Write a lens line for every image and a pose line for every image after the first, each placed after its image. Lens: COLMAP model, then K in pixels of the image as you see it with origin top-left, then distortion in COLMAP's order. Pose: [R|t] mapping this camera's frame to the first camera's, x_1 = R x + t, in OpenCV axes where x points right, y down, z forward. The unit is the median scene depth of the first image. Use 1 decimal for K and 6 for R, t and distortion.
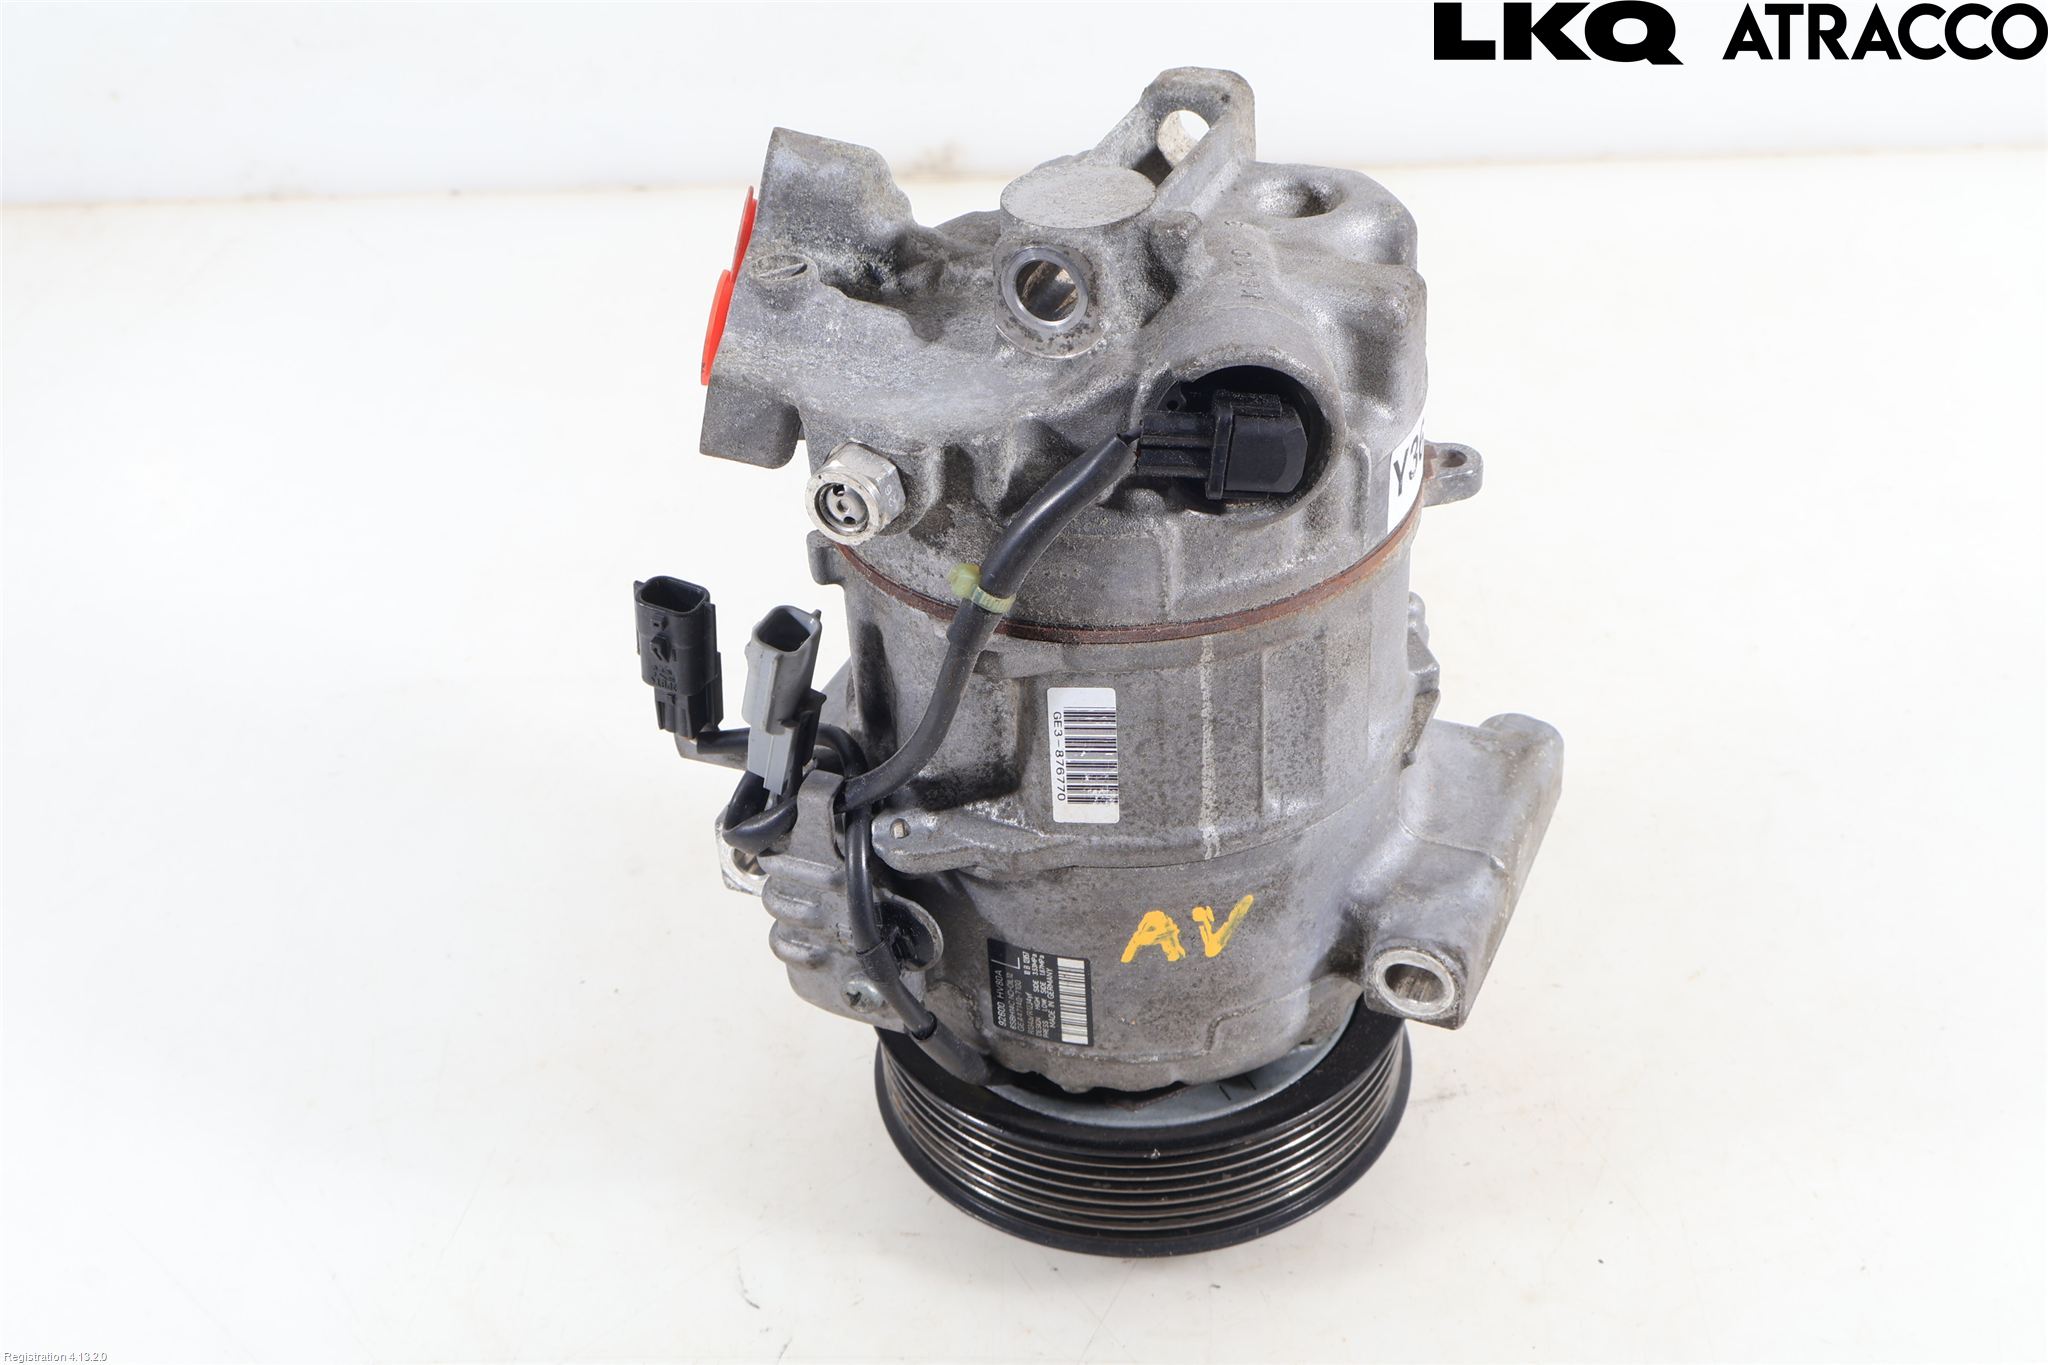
lens RADIAL K [[2624.0, 0, 1024.0], [0, 2624.0, 682.5], [0, 0, 1]] dist [-0.167094, -0.005841]
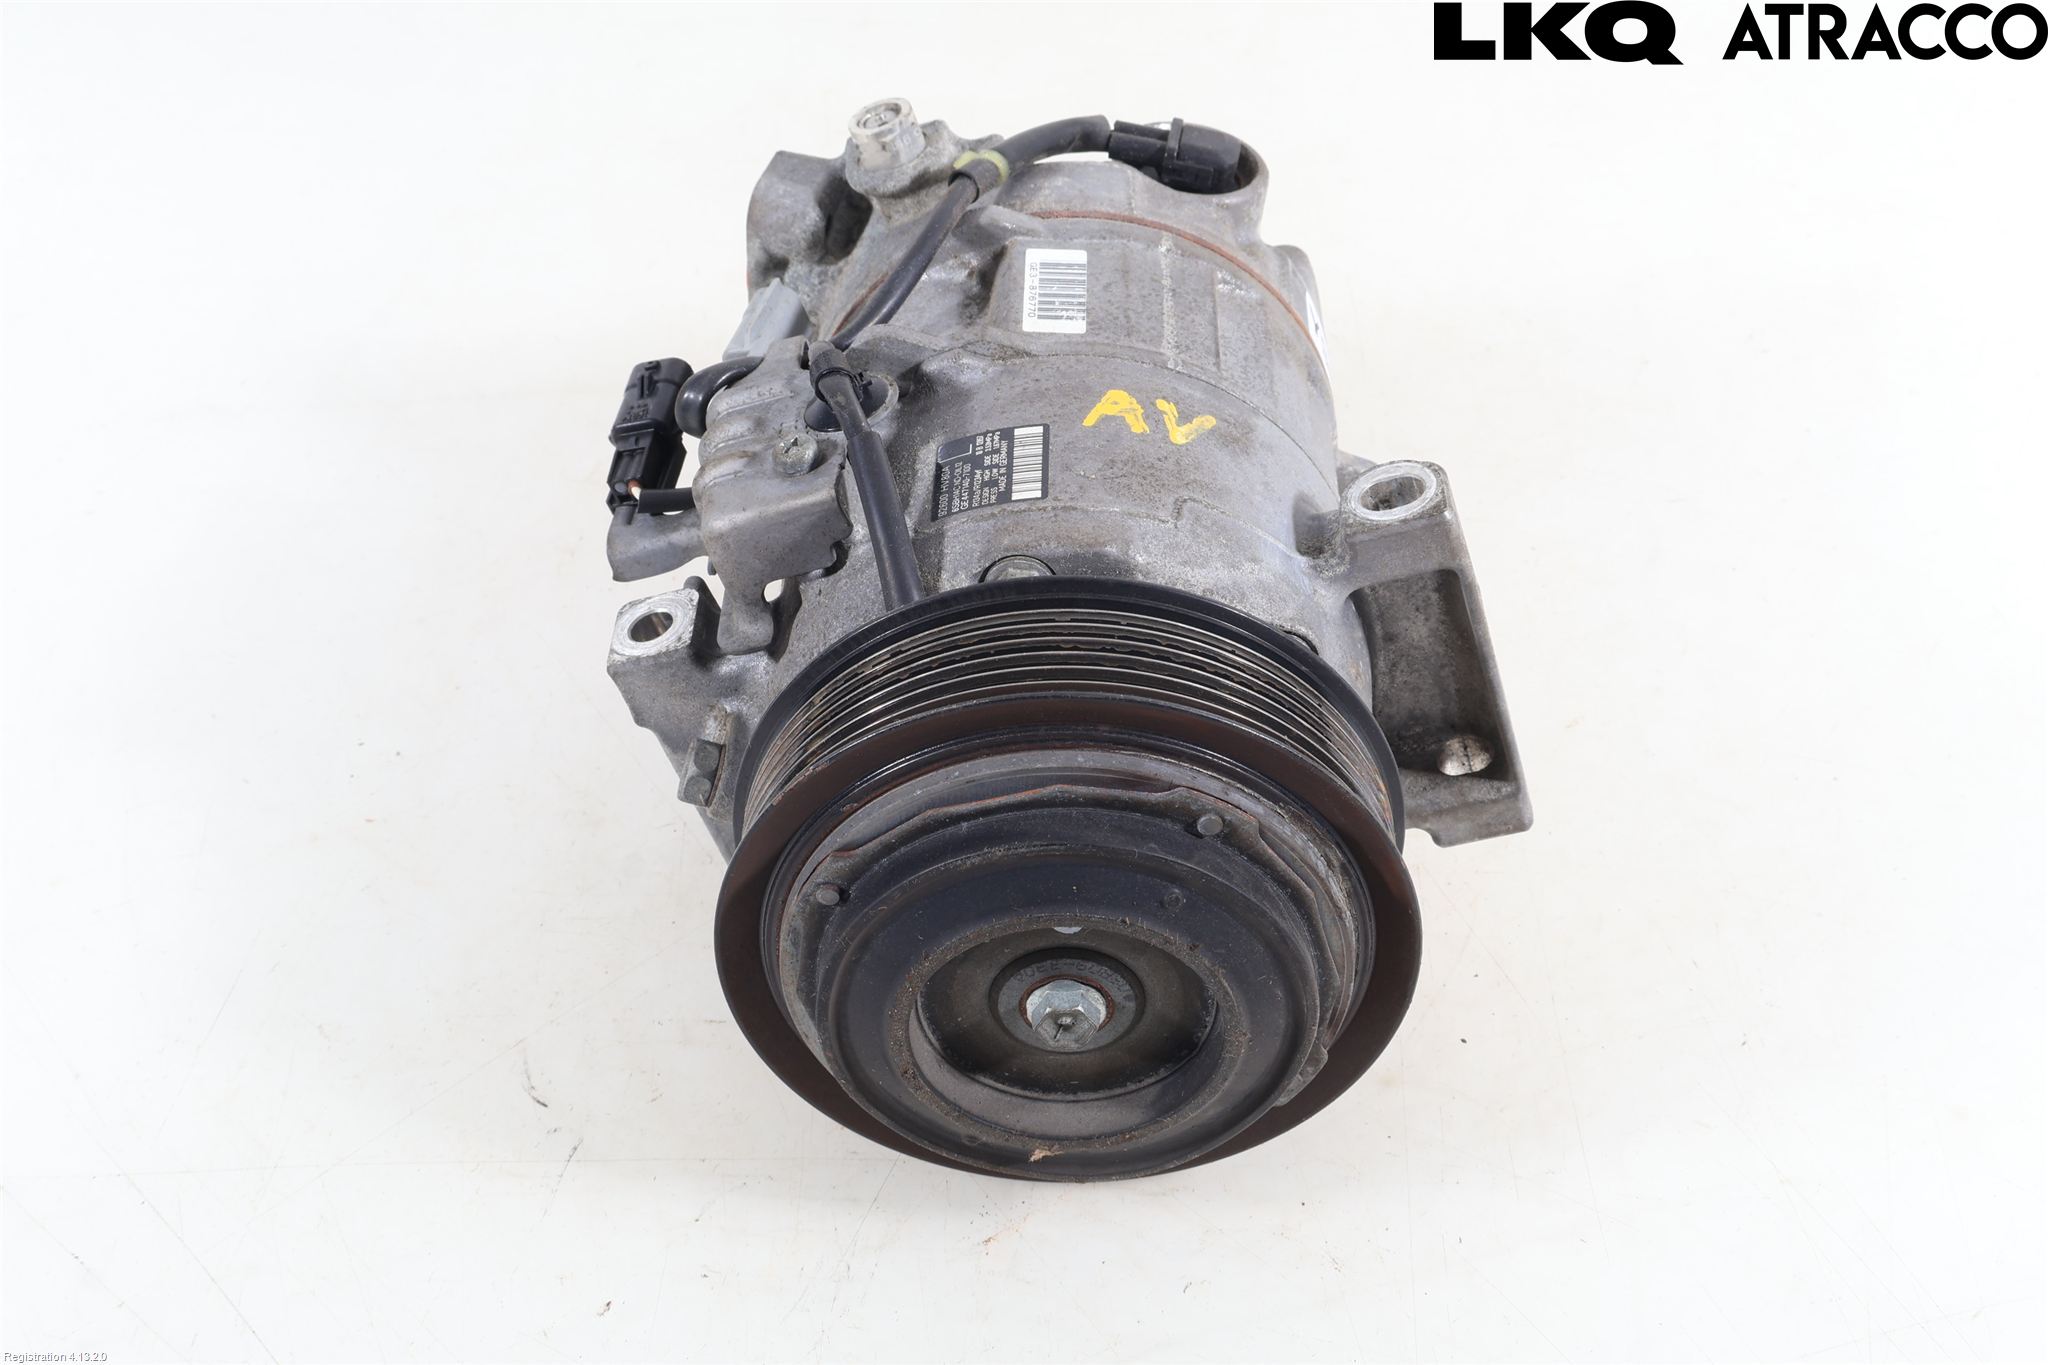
lens RADIAL K [[2624.0, 0, 1024.0], [0, 2624.0, 682.5], [0, 0, 1]] dist [-0.167094, -0.005841]
pose [[0.991948, 0.125840, 0.014282, 0.014292], [0.002072, 0.096628, -0.995318, 1.067488], [-0.126631, 0.987334, 0.095589, 1.009982]]
